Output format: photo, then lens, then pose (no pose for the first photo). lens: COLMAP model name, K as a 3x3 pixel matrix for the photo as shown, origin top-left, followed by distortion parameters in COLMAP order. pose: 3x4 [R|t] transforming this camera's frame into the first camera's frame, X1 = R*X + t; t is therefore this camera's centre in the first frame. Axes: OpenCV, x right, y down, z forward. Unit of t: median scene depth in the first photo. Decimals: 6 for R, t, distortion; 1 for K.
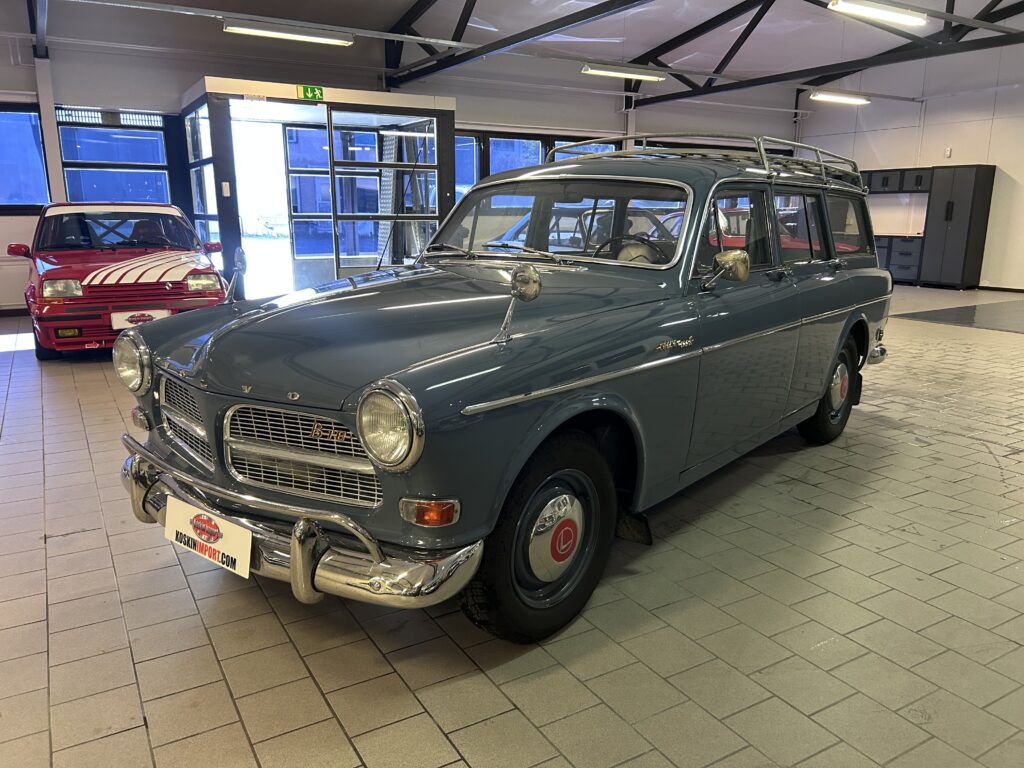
lens RADIAL K [[773.3, 0, 521.6], [0, 773.3, 388.8], [0, 0, 1]] dist [0.023032, -0.024333]
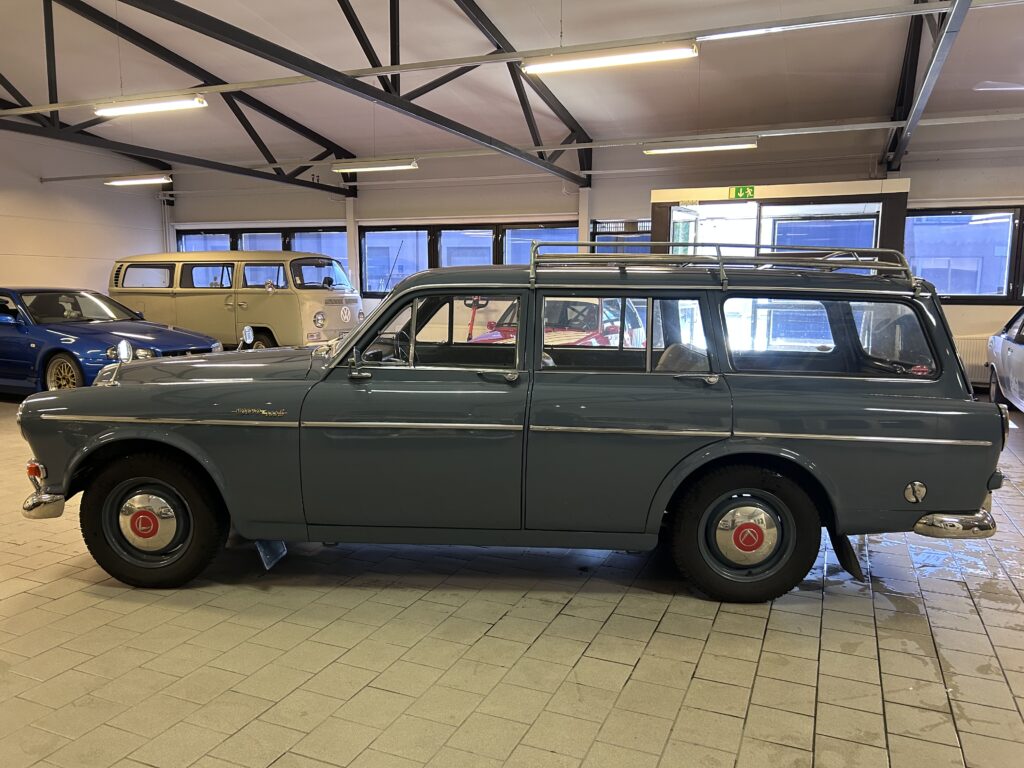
lens RADIAL K [[773.3, 0, 518.8], [0, 773.3, 378.6], [0, 0, 1]] dist [0.023032, -0.024333]
pose [[0.589950, 0.091691, -0.802217, 0.427710], [-0.185514, 0.982345, -0.024148, -0.045576], [0.785839, 0.163069, 0.596544, 0.160431]]
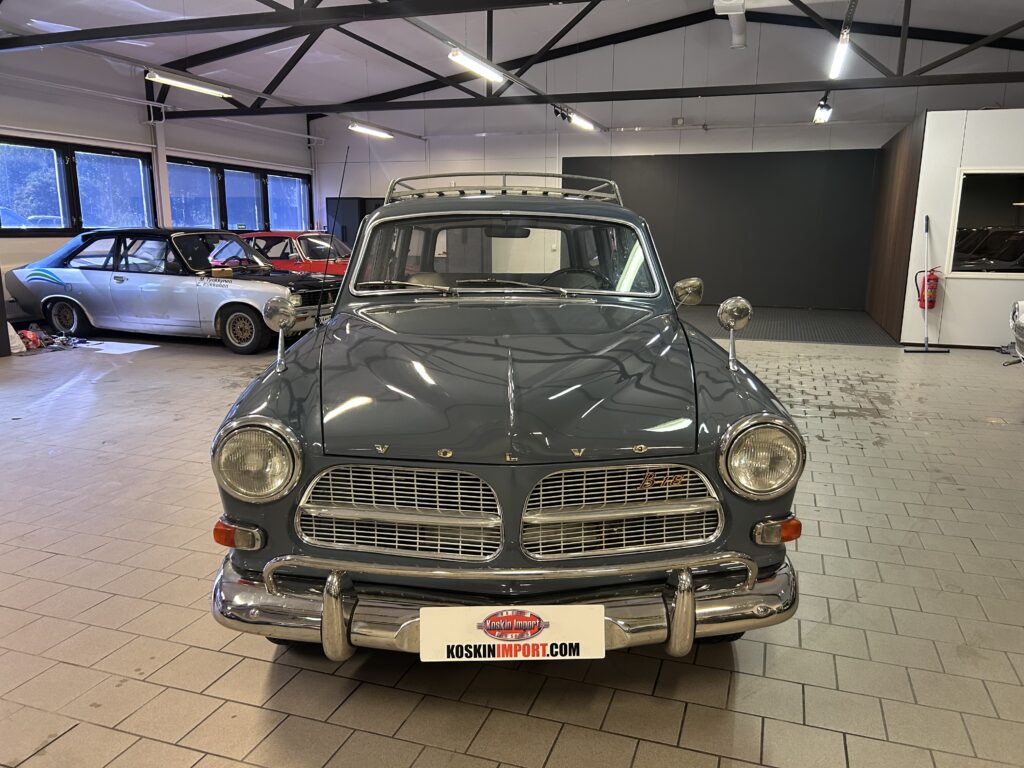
lens RADIAL K [[773.3, 0, 519.4], [0, 773.3, 391.6], [0, 0, 1]] dist [0.023032, -0.024333]
pose [[0.760108, -0.128725, 0.636919, -0.234935], [0.141158, 0.989485, 0.031521, -0.026083], [-0.634279, 0.065946, 0.770286, 0.082679]]
